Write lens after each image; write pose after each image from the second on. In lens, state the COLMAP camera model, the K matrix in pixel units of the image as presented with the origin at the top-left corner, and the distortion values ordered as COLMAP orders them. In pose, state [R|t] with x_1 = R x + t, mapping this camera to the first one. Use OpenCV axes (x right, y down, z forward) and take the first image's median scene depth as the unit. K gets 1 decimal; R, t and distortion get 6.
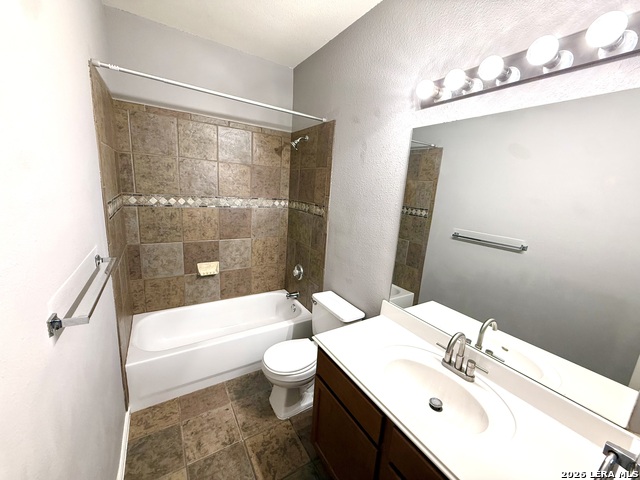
lens RADIAL K [[255.0, 0, 318.9], [0, 255.0, 239.6], [0, 0, 1]] dist [0.000860, 0.000020]
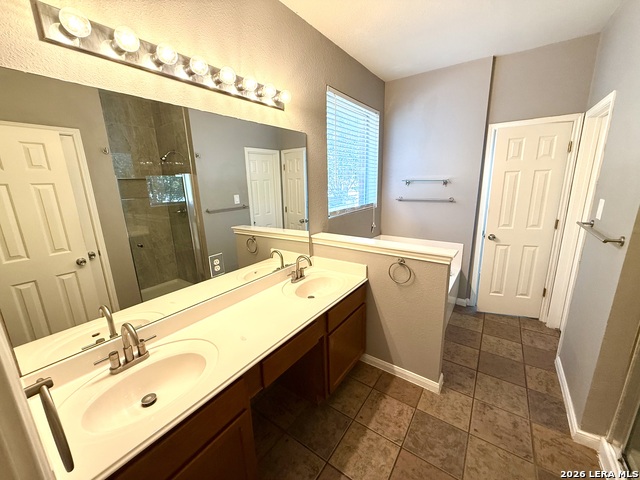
lens RADIAL K [[255.0, 0, 318.9], [0, 255.0, 239.6], [0, 0, 1]] dist [0.000860, 0.000020]
pose [[-0.376894, -0.286431, 0.880857, -0.433334], [0.131955, 0.924682, 0.357142, -0.157398], [-0.916809, 0.250838, -0.310711, 0.574468]]
